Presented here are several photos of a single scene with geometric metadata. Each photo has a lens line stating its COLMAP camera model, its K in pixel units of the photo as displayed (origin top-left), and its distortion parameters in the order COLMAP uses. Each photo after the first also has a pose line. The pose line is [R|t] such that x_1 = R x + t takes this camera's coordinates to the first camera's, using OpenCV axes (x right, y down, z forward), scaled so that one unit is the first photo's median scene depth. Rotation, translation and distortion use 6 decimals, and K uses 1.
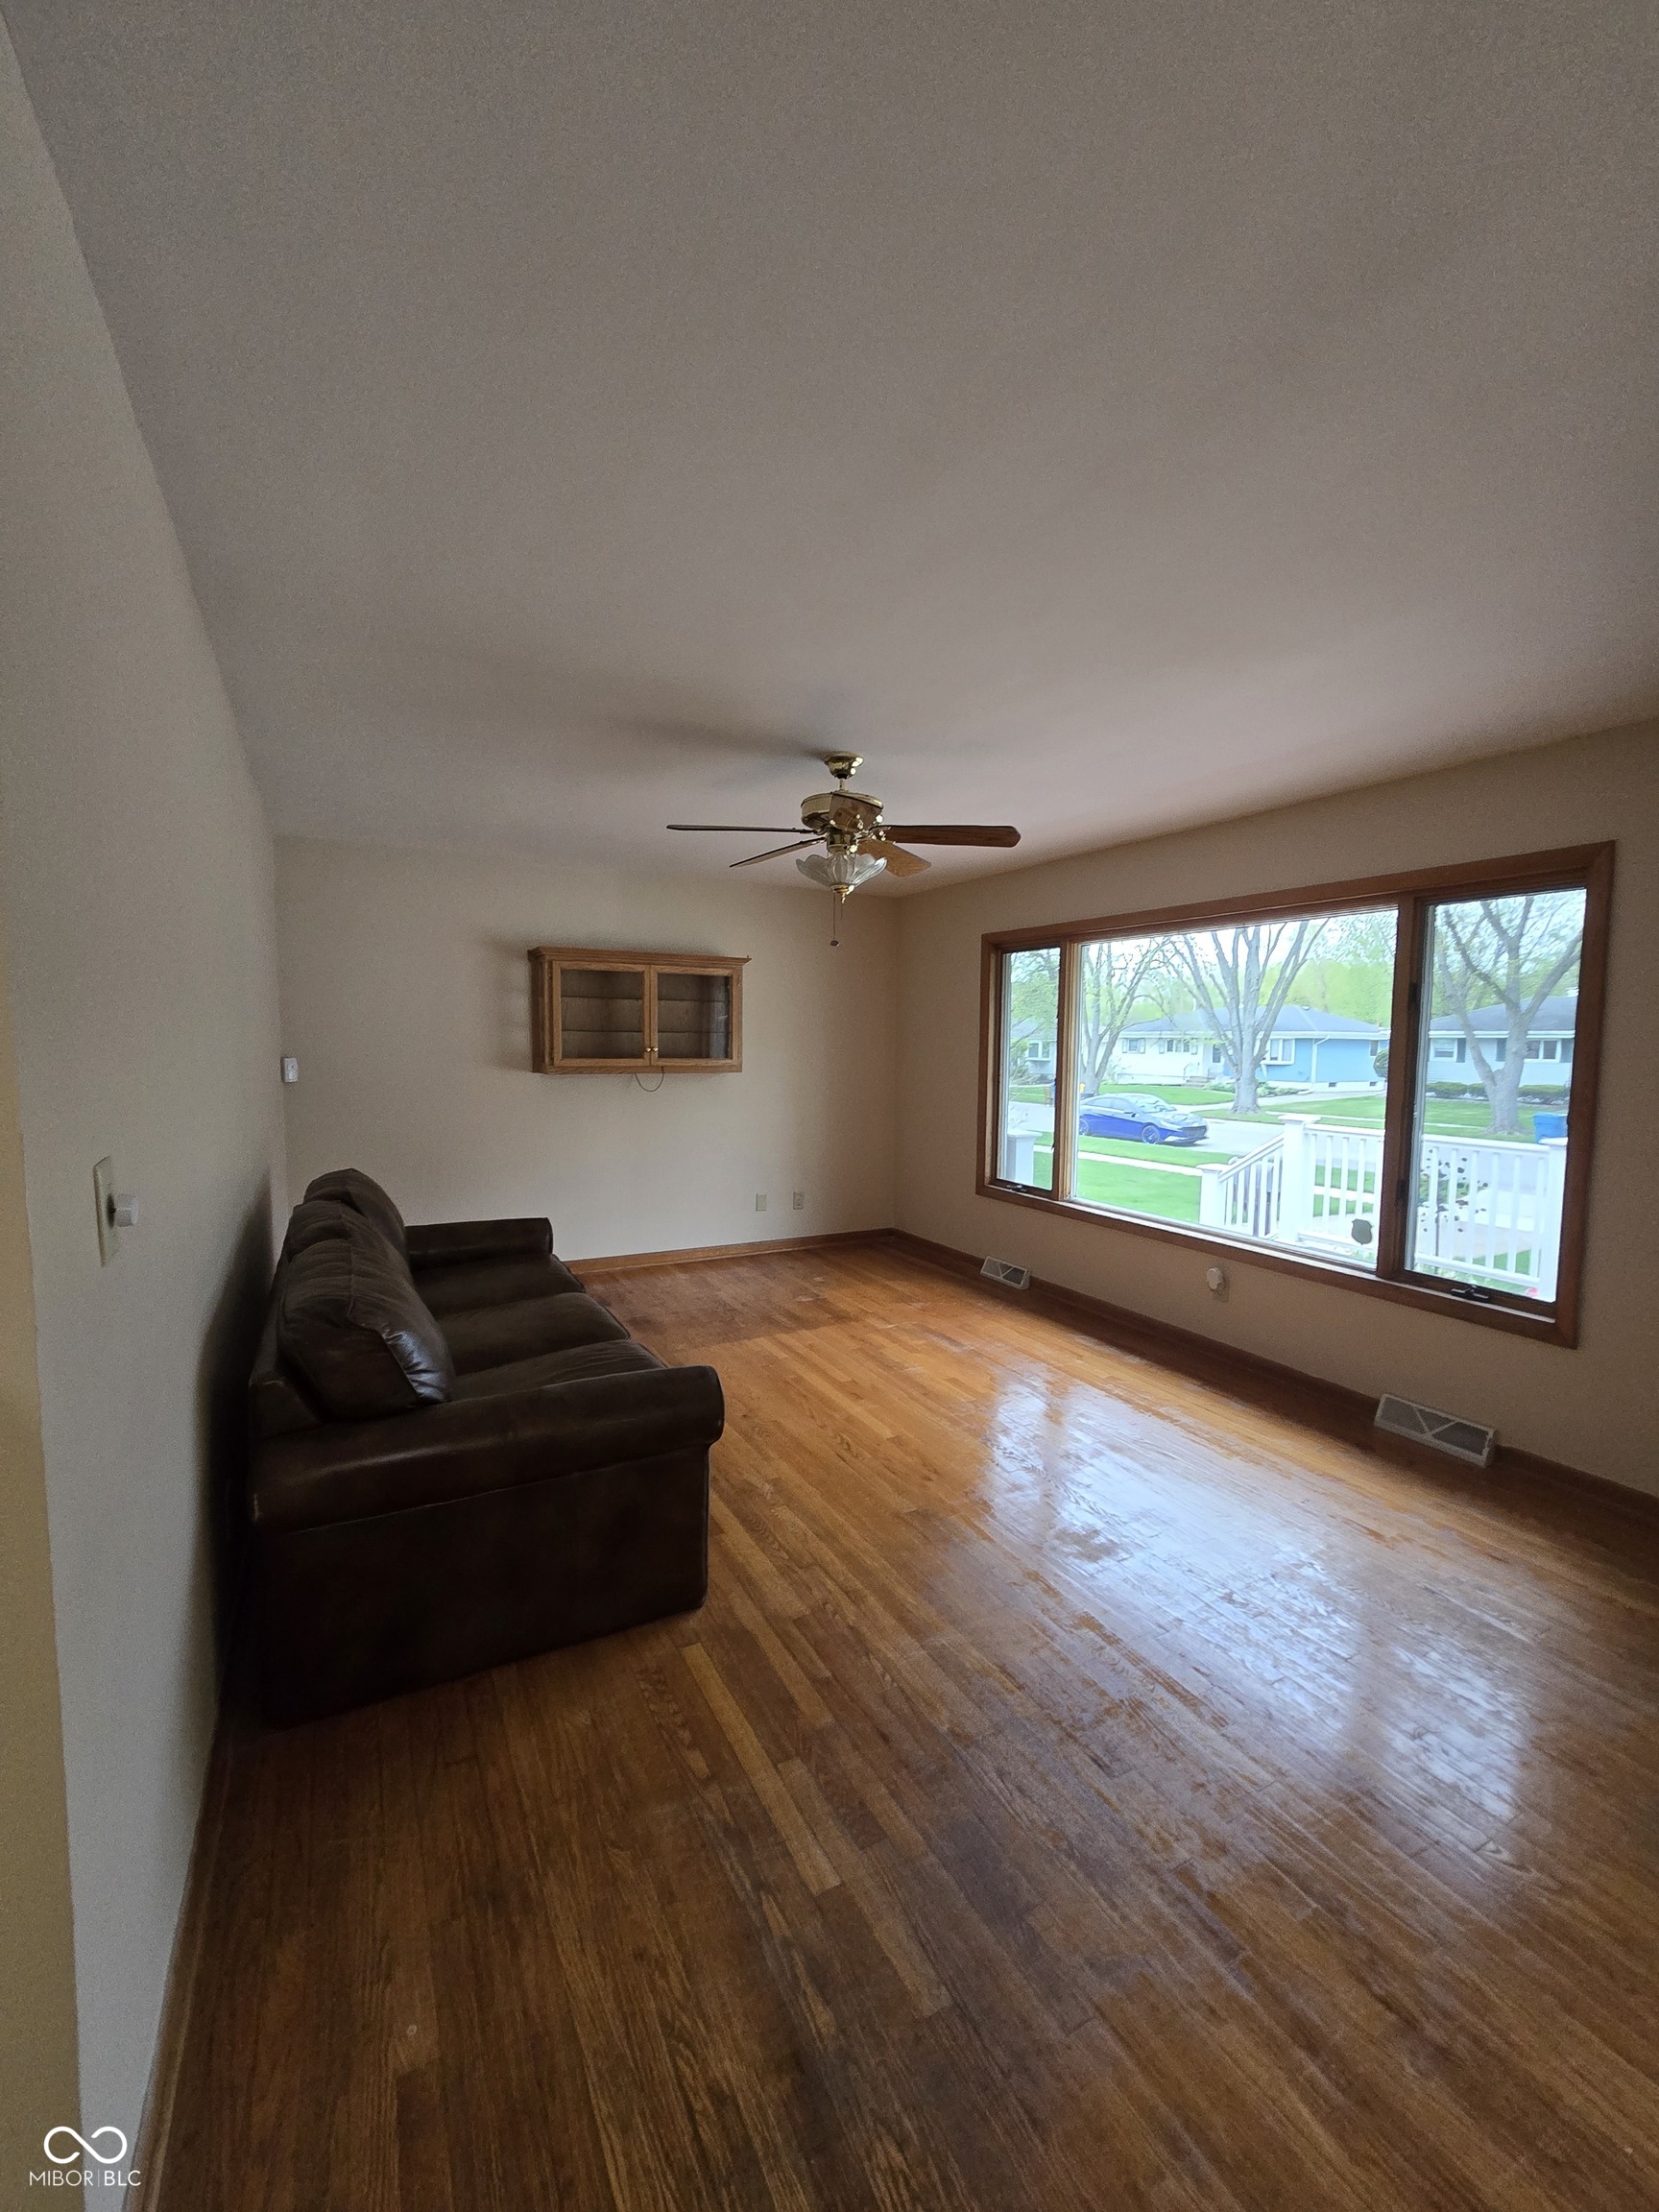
lens RADIAL K [[893.3, 0, 829.5], [0, 893.3, 1106.0], [0, 0, 1]] dist [-0.000676, -0.000083]
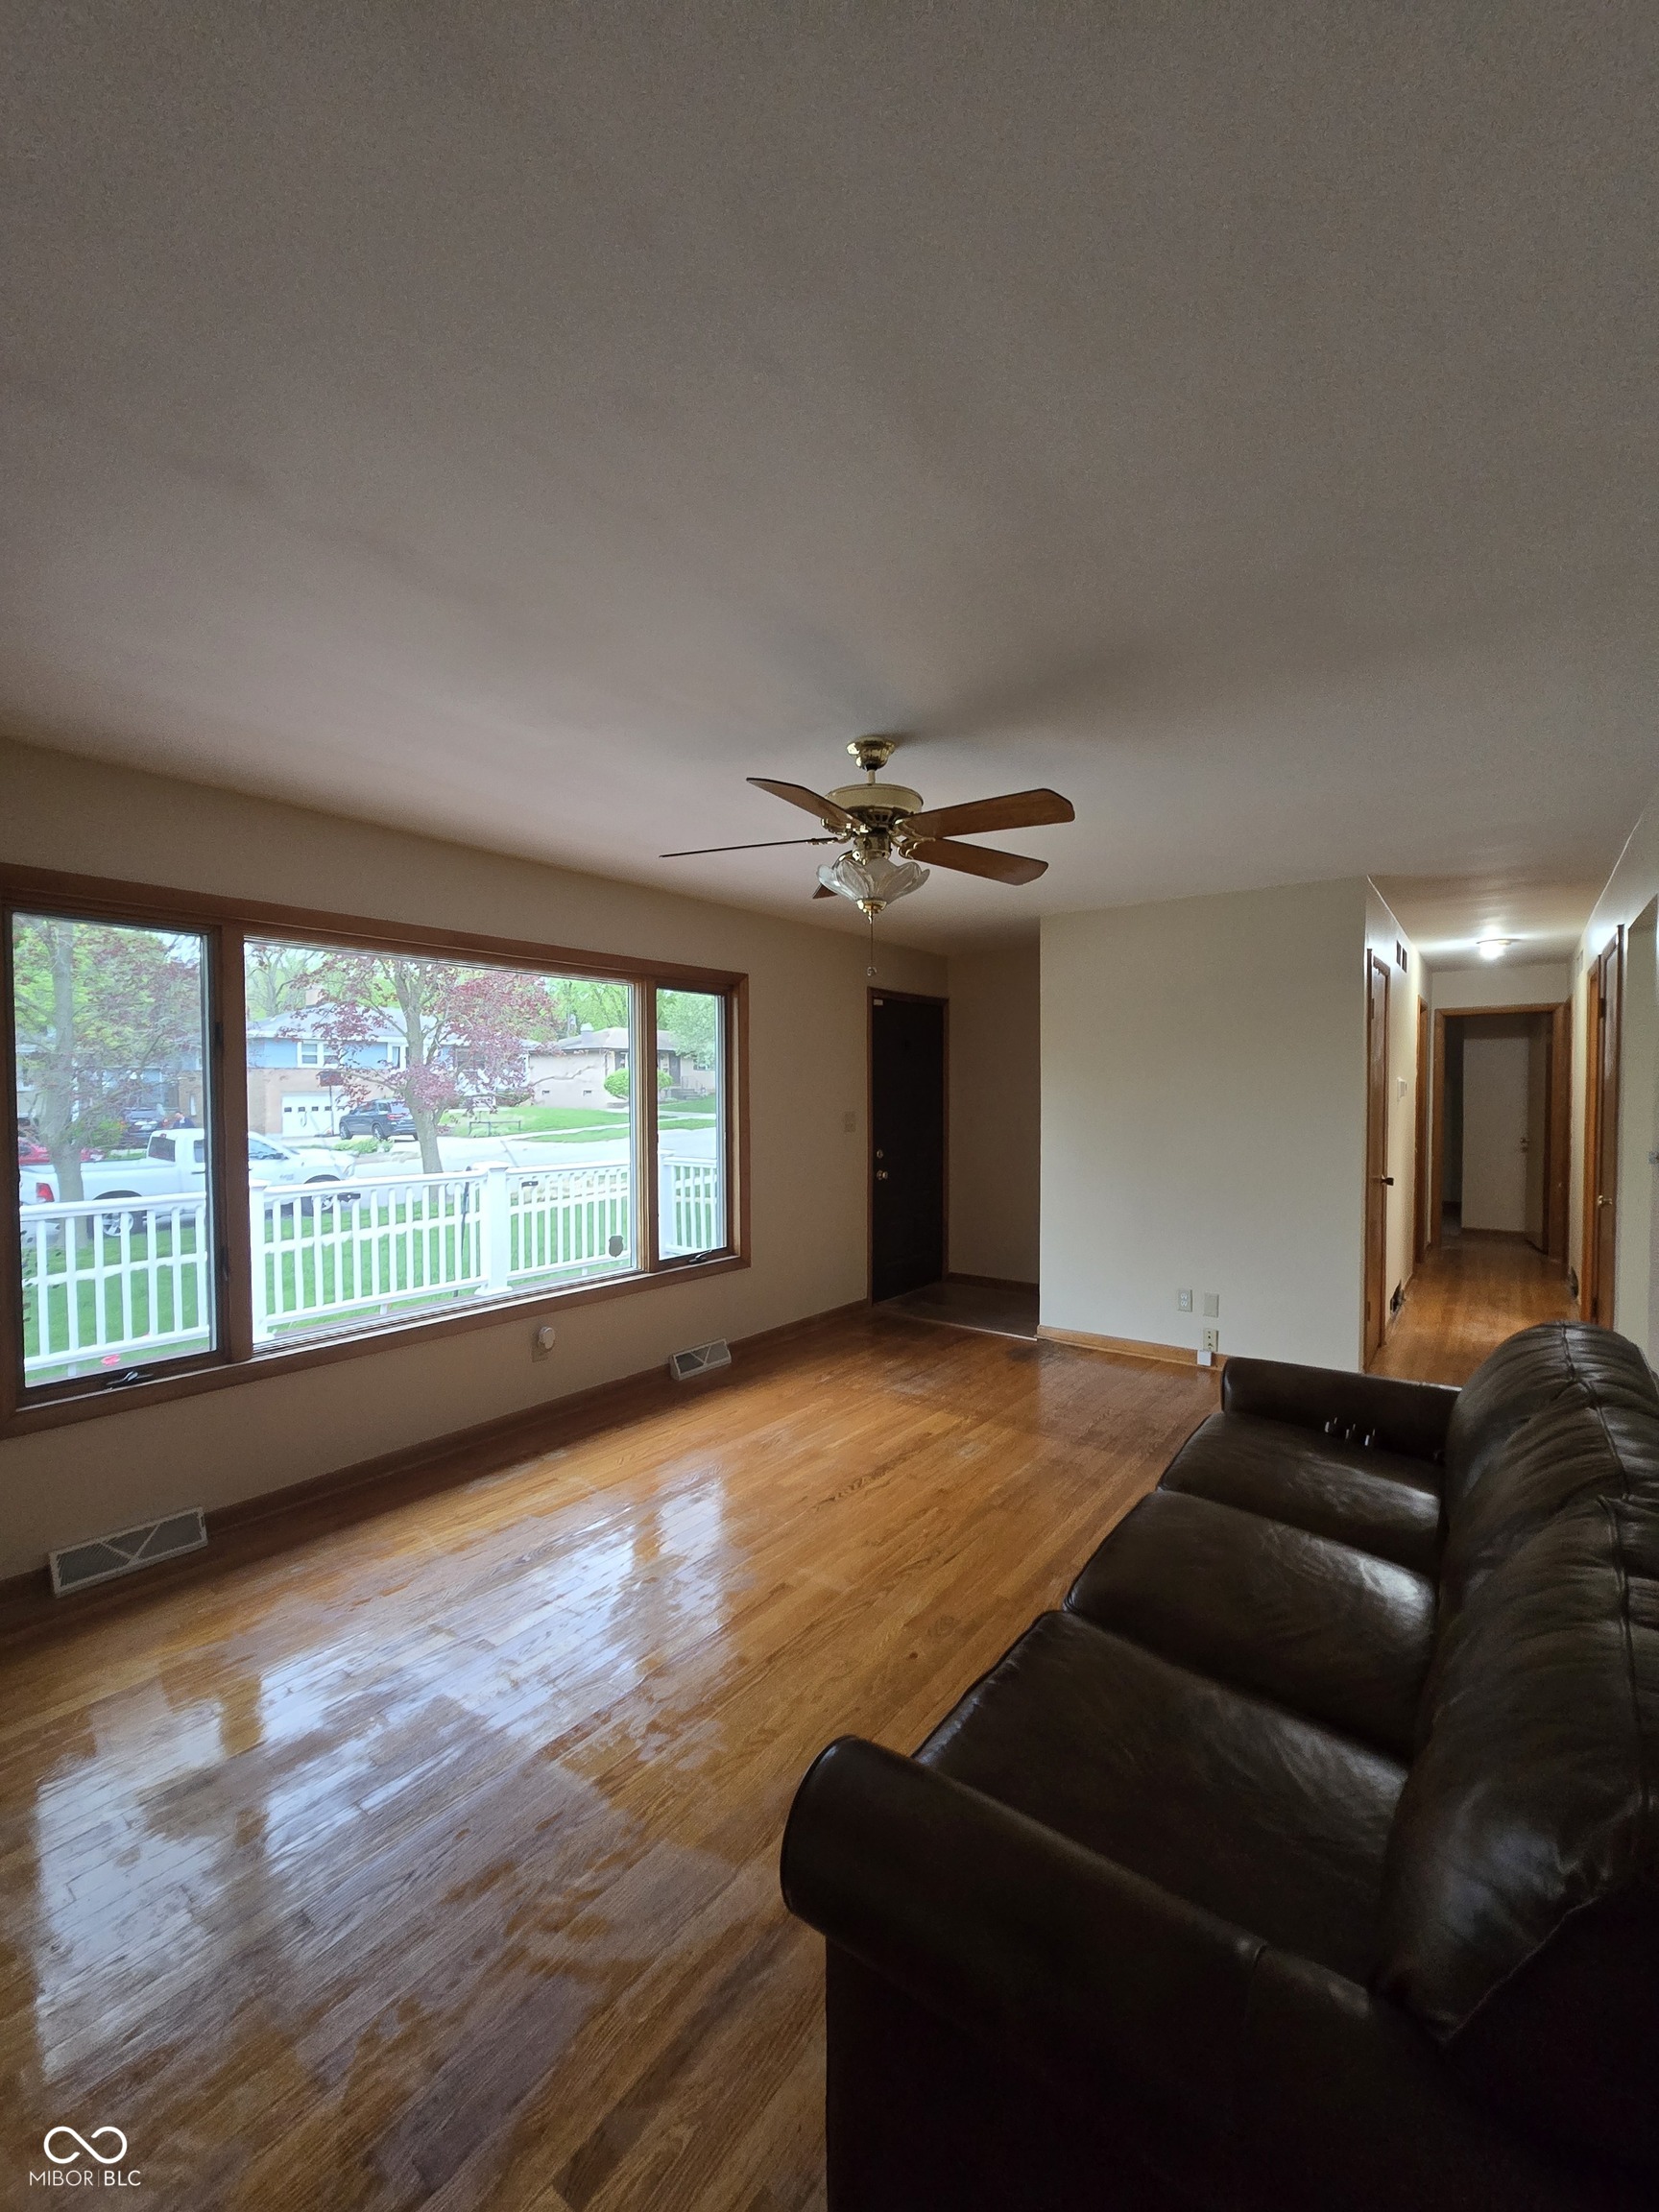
lens RADIAL K [[920.4, 0, 829.5], [0, 920.4, 1106.0], [0, 0, 1]] dist [-0.000073, -0.000088]
pose [[-0.421820, -0.017385, 0.906513, -0.490222], [0.073282, 0.995891, 0.053199, -0.069782], [-0.903713, 0.088872, -0.418813, 0.942594]]
